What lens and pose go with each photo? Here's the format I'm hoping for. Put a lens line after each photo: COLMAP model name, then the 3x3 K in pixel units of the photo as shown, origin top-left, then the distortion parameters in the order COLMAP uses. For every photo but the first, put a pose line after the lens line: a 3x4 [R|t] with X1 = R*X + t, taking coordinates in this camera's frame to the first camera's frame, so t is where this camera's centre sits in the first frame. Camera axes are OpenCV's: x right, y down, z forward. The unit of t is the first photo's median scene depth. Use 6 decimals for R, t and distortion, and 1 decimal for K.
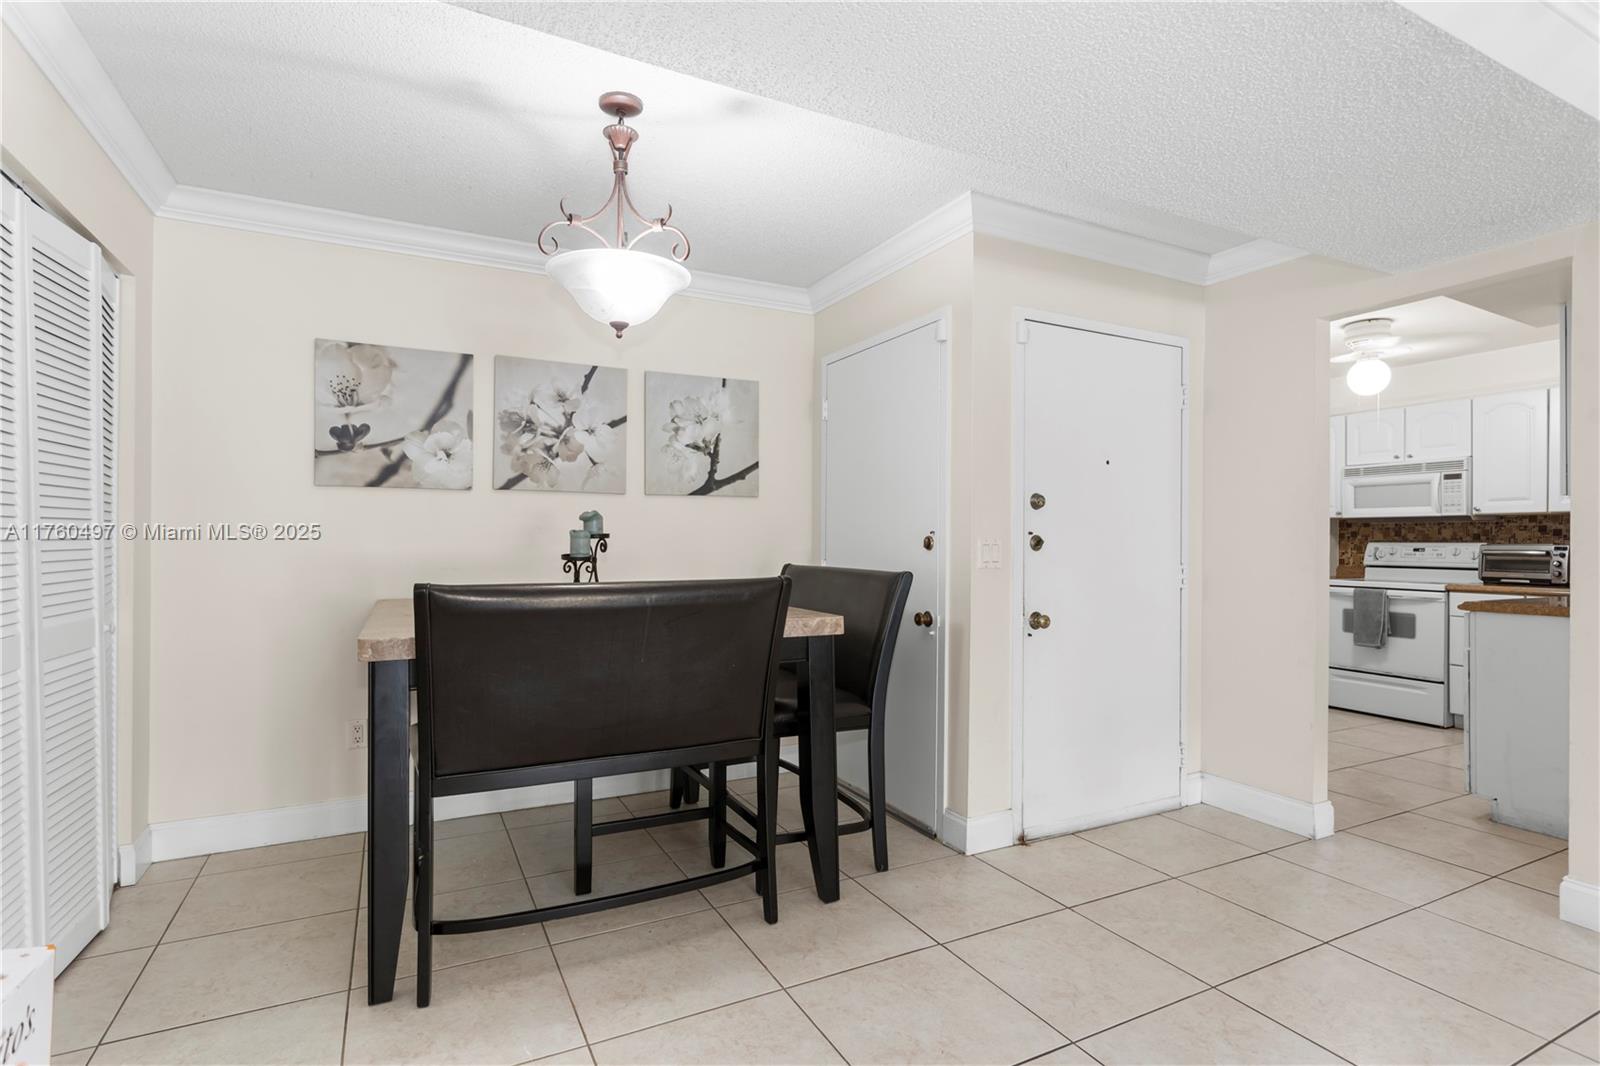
lens RADIAL K [[792.7, 0, 799.2], [0, 792.7, 541.0], [0, 0, 1]] dist [-0.017315, 0.011942]
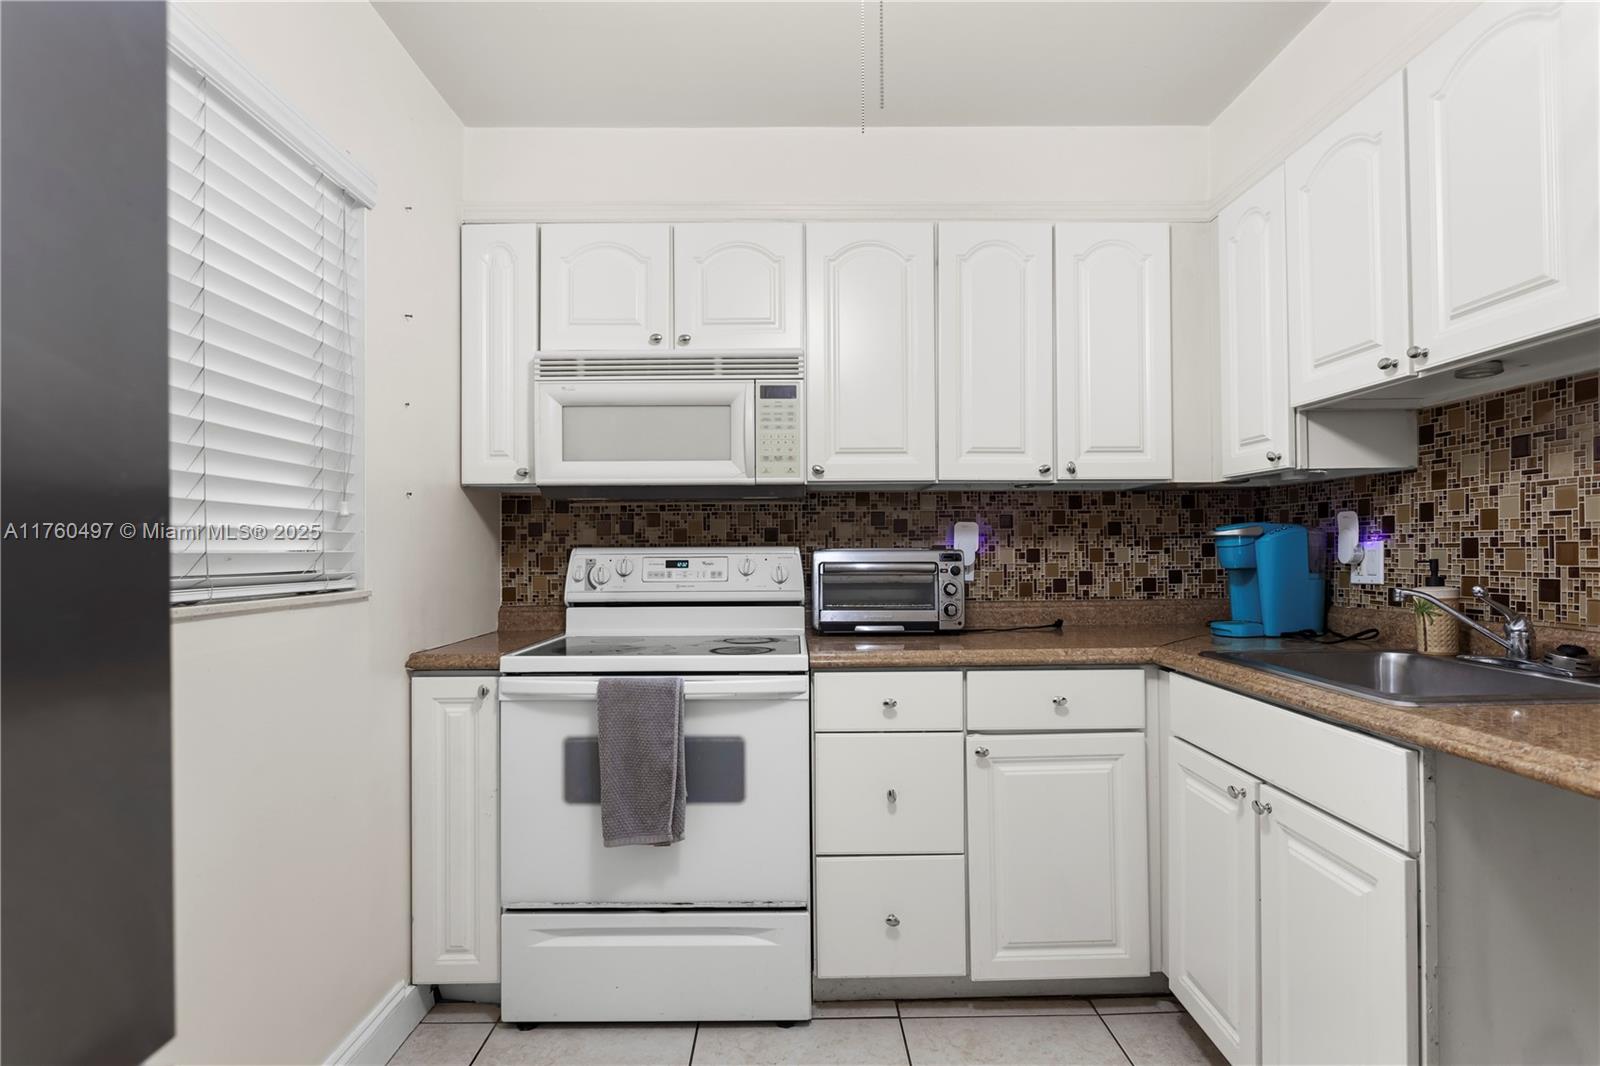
lens RADIAL K [[792.7, 0, 799.2], [0, 792.7, 541.0], [0, 0, 1]] dist [-0.017315, 0.011942]
pose [[0.444818, 0.002504, 0.895617, 0.437428], [0.008118, 0.999944, -0.006827, 0.001992], [-0.895584, 0.010307, 0.444773, 0.776596]]
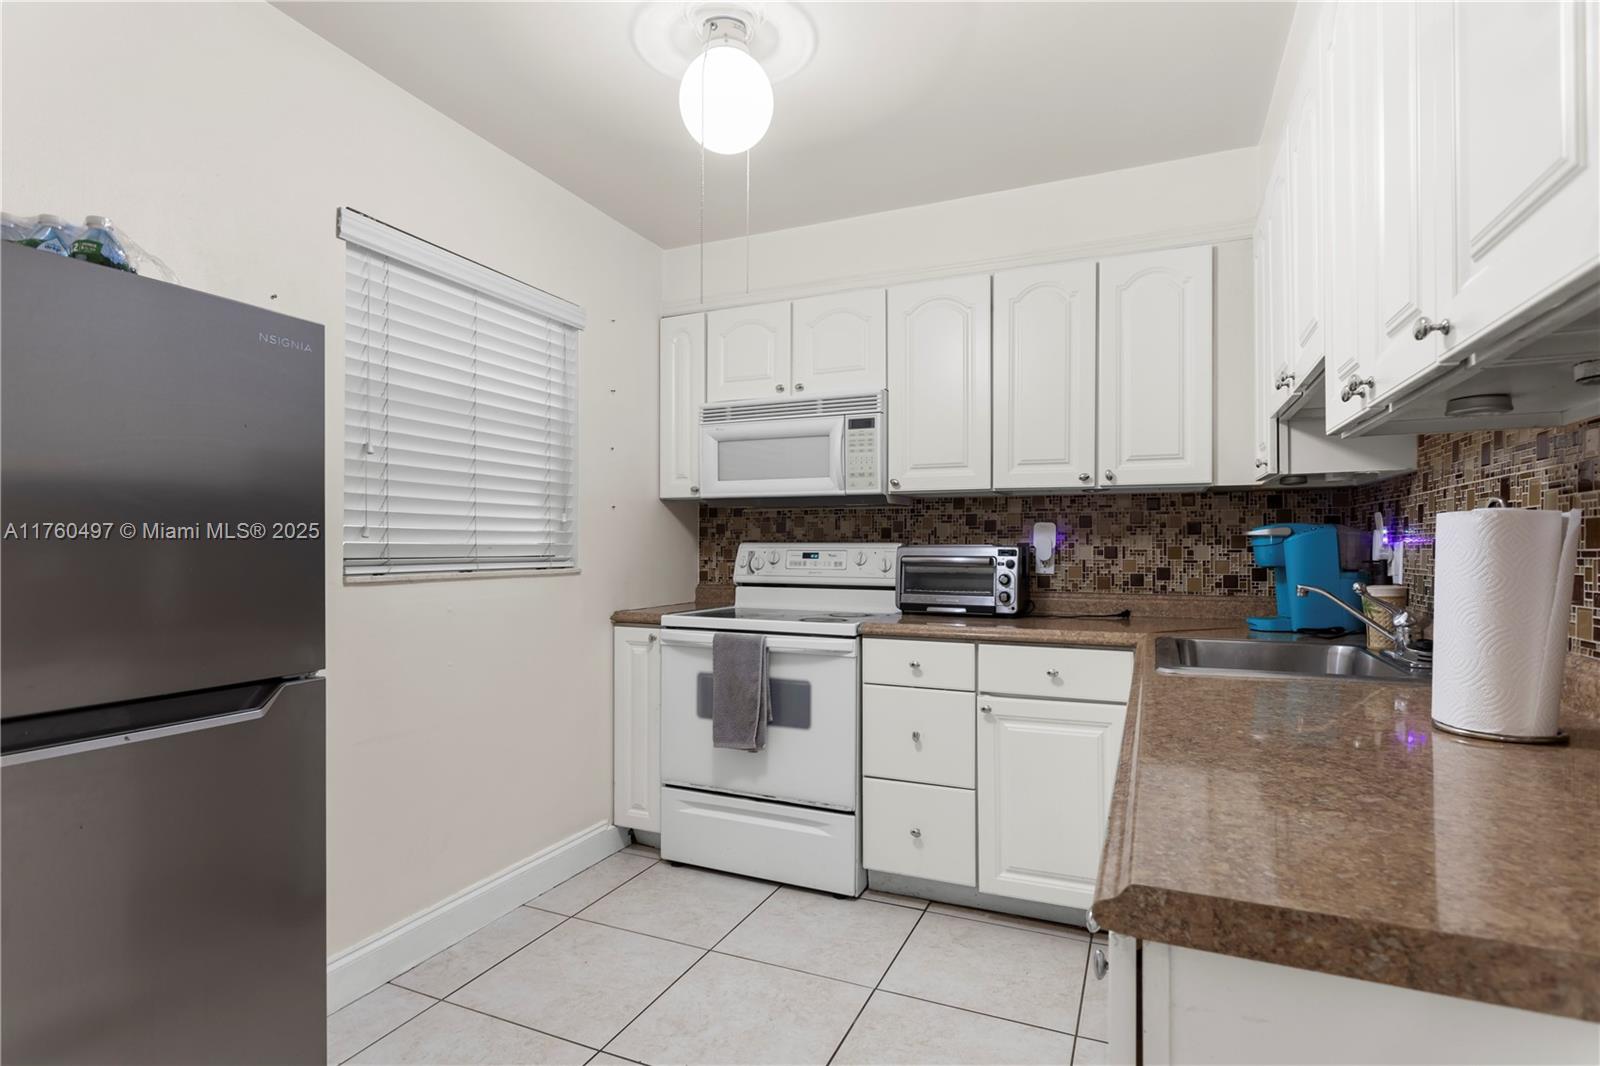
lens RADIAL K [[792.7, 0, 799.2], [0, 792.7, 541.0], [0, 0, 1]] dist [-0.017315, 0.011942]
pose [[0.776627, -0.000225, 0.629961, 0.432124], [0.001616, 0.999997, -0.001635, 0.001537], [-0.629959, 0.002288, 0.776625, 0.578309]]
